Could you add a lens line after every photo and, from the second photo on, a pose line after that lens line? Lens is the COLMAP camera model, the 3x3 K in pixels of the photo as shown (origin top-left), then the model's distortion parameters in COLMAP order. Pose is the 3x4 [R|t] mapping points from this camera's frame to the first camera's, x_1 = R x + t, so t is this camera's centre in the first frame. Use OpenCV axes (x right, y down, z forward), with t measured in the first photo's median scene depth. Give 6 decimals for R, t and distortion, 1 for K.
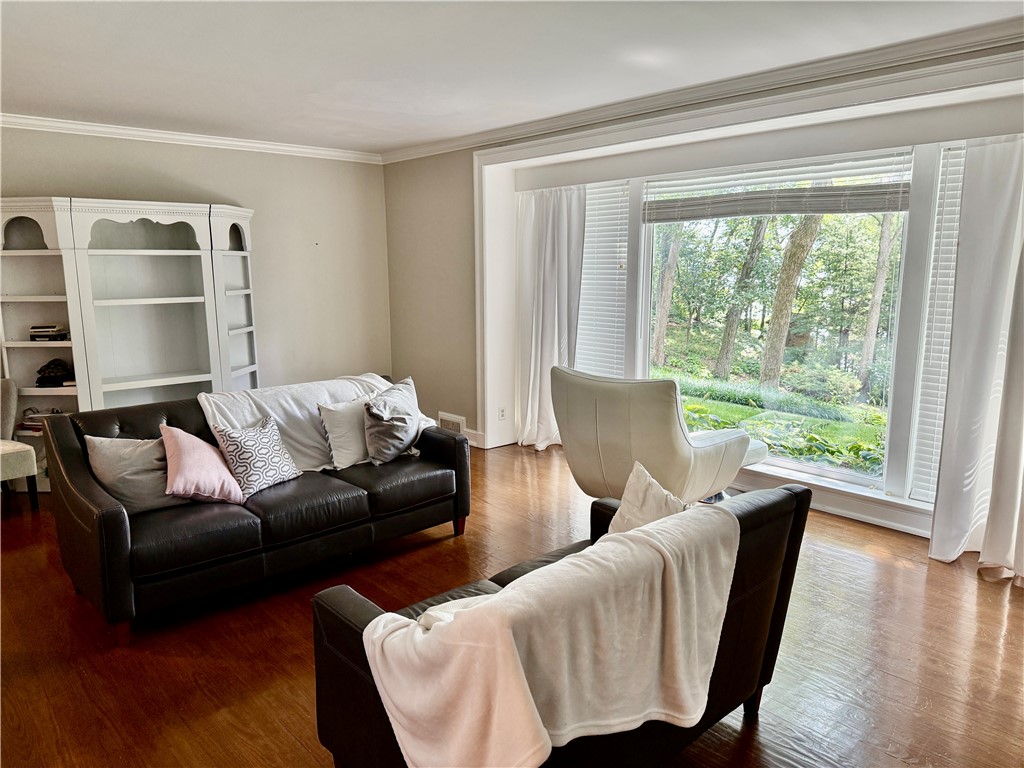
lens RADIAL K [[716.3, 0, 512.7], [0, 716.3, 385.2], [0, 0, 1]] dist [0.002001, -0.024141]
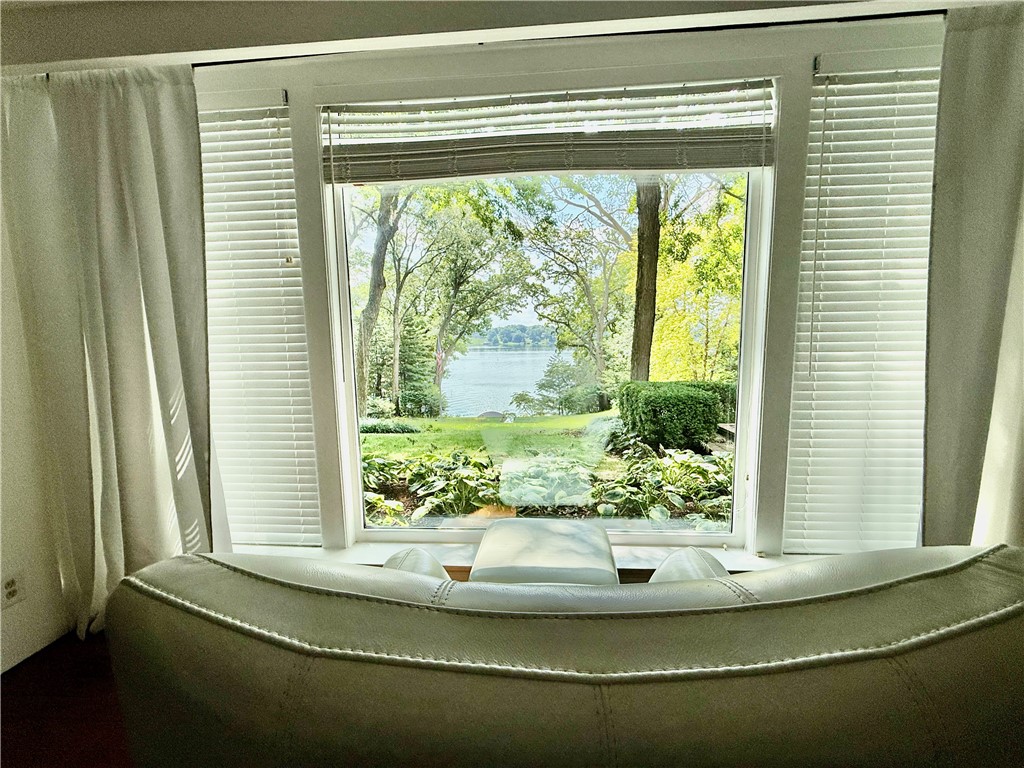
lens RADIAL K [[410.3, 0, 512.0], [0, 410.3, 386.9], [0, 0, 1]] dist [-0.001246, -0.000195]
pose [[0.715200, -0.091614, 0.692890, 0.044734], [0.131388, 0.991321, -0.004547, -0.042720], [-0.686459, 0.094289, 0.721029, 0.671639]]
